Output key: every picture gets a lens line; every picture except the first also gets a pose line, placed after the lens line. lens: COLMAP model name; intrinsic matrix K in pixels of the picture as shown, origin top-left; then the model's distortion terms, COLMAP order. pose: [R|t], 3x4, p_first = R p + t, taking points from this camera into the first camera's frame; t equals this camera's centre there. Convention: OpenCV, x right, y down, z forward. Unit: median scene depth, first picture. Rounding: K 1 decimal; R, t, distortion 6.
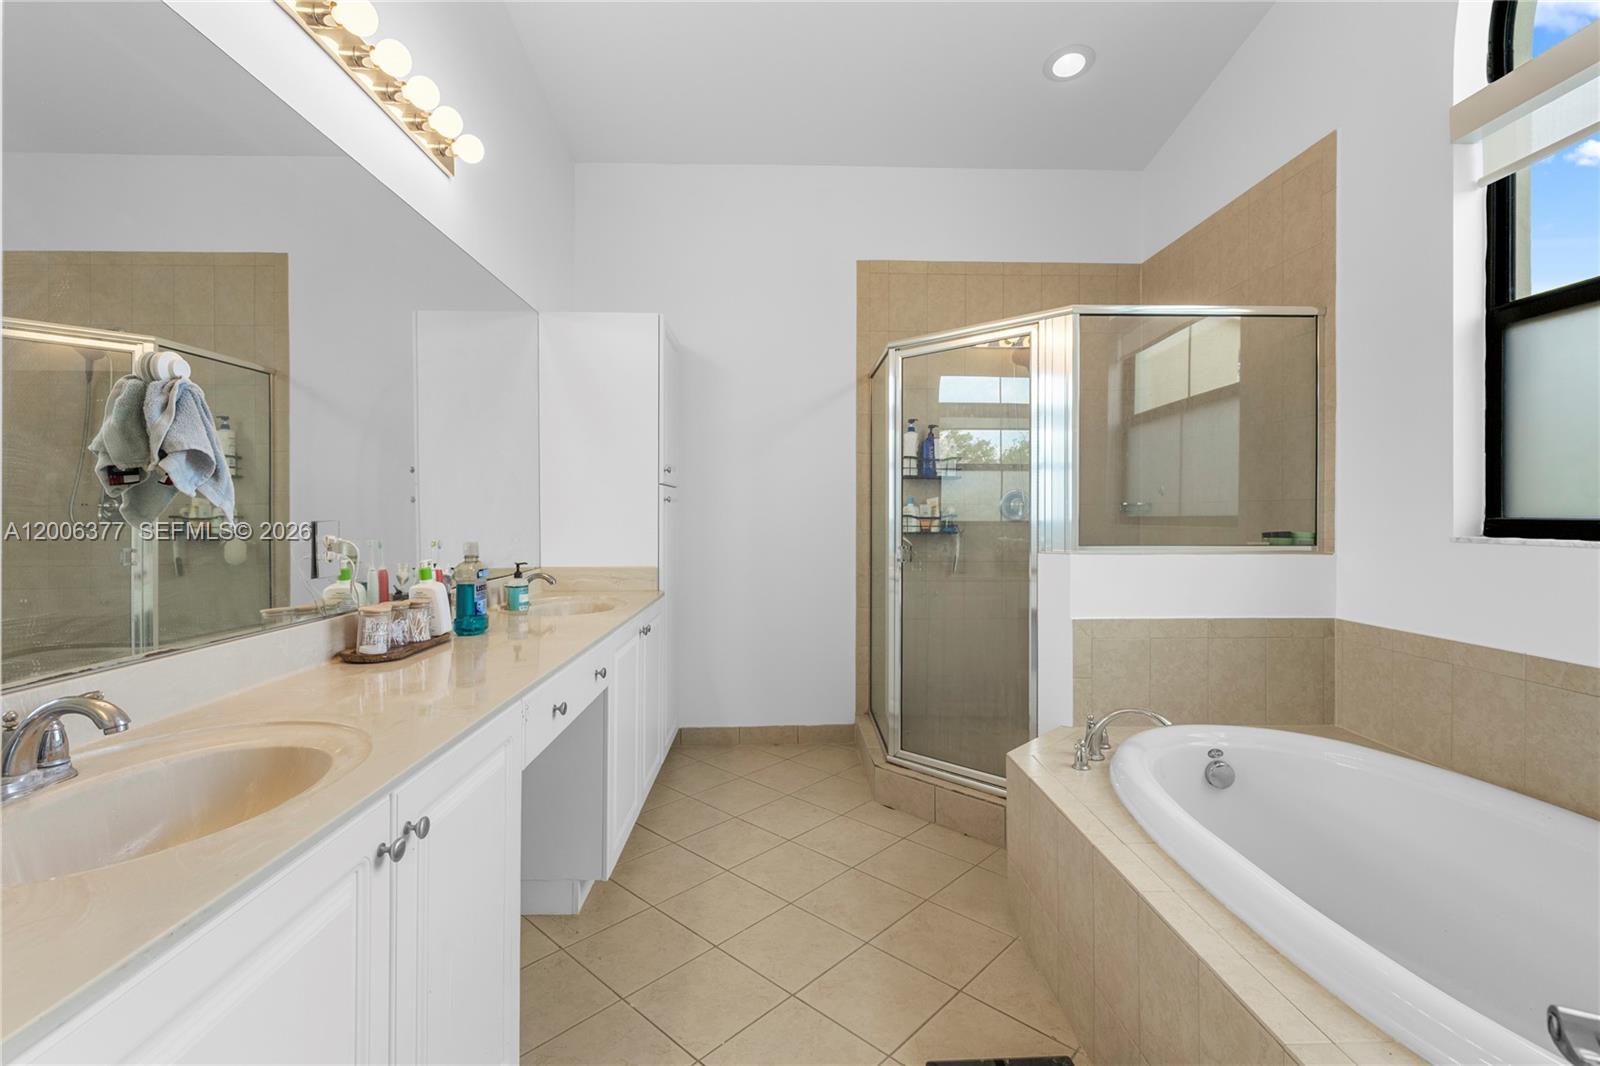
lens RADIAL K [[726.0, 0, 799.6], [0, 726.0, 522.5], [0, 0, 1]] dist [-0.001658, -0.000458]
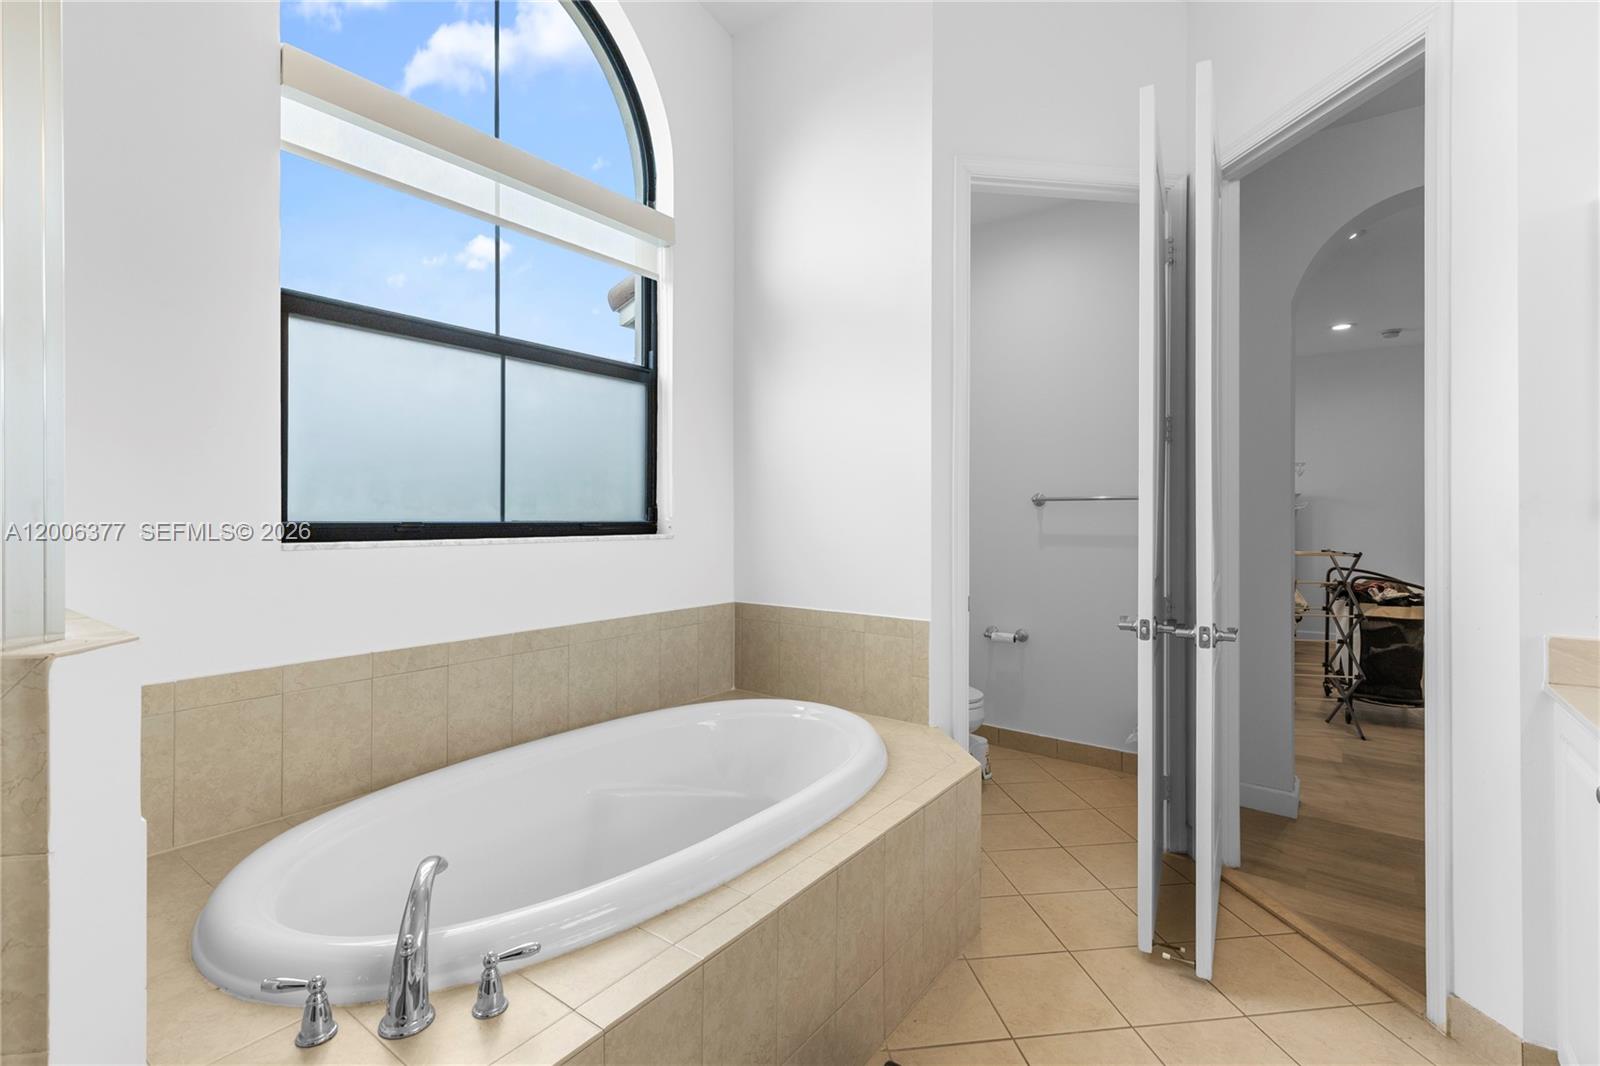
lens RADIAL K [[726.0, 0, 796.5], [0, 726.0, 521.7], [0, 0, 1]] dist [-0.001658, -0.000458]
pose [[-0.790238, -0.005395, 0.612776, -0.125078], [0.005915, 0.999847, 0.016431, -0.021632], [-0.612771, 0.016609, -0.790086, 1.573217]]
